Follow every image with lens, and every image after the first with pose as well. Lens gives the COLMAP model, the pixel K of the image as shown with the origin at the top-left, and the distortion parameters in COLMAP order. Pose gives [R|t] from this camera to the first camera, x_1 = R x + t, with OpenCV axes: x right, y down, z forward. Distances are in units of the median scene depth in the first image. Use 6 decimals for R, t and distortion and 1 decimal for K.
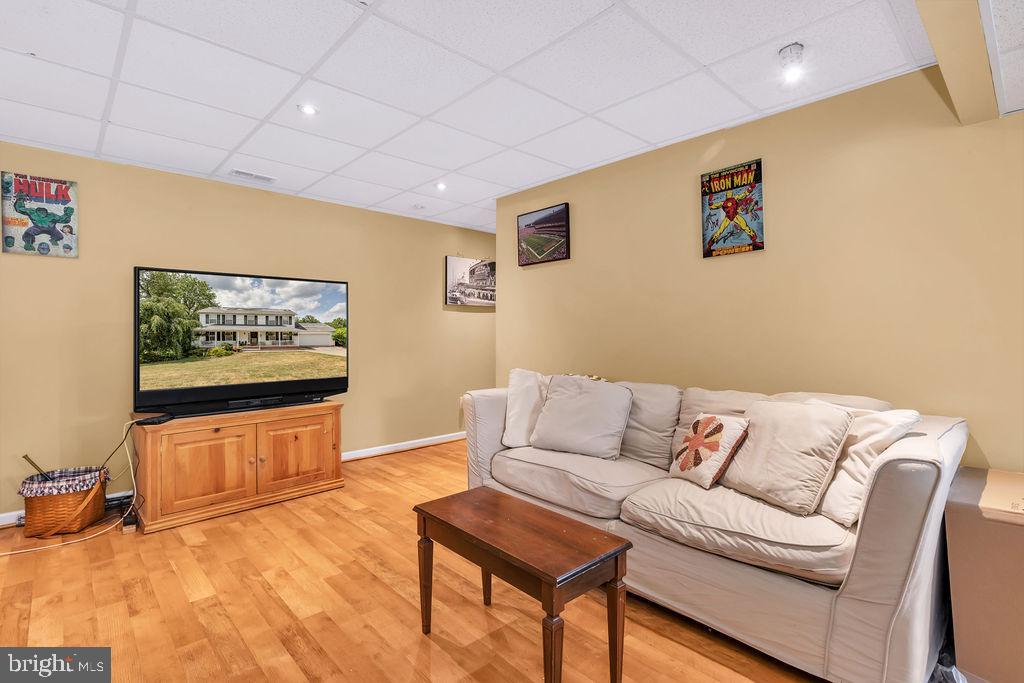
lens RADIAL K [[468.3, 0, 514.6], [0, 468.3, 333.2], [0, 0, 1]] dist [0.001666, 0.000208]
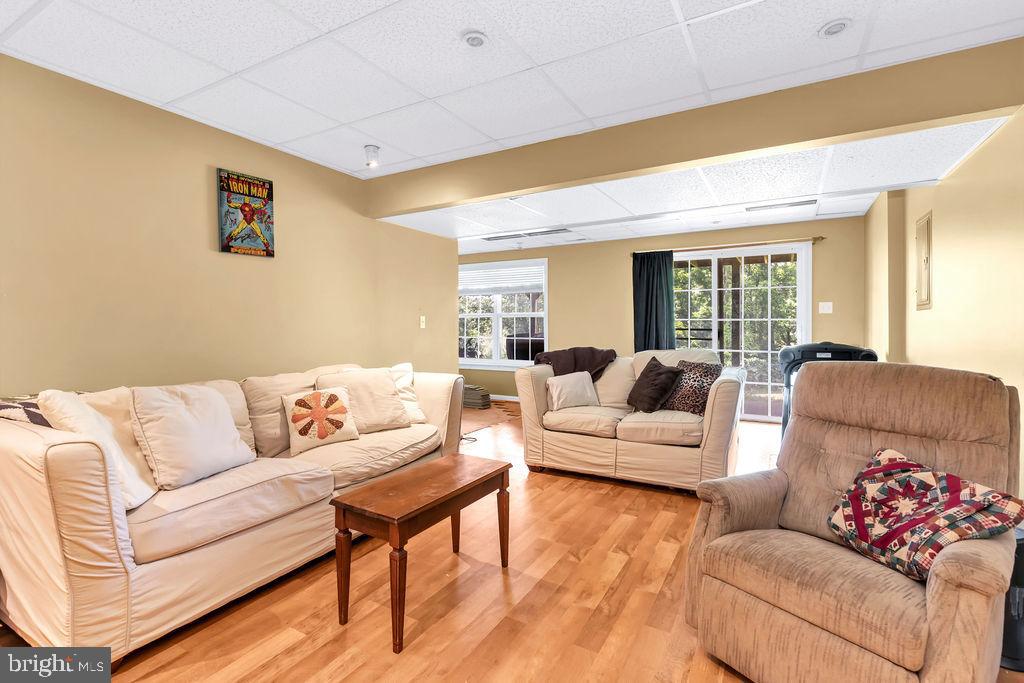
lens RADIAL K [[468.3, 0, 514.6], [0, 468.3, 333.2], [0, 0, 1]] dist [0.001666, 0.000208]
pose [[-0.276198, -0.022644, 0.960834, -0.799227], [0.001663, 0.999710, 0.024039, -0.009083], [-0.961099, 0.008238, -0.276080, 0.720317]]
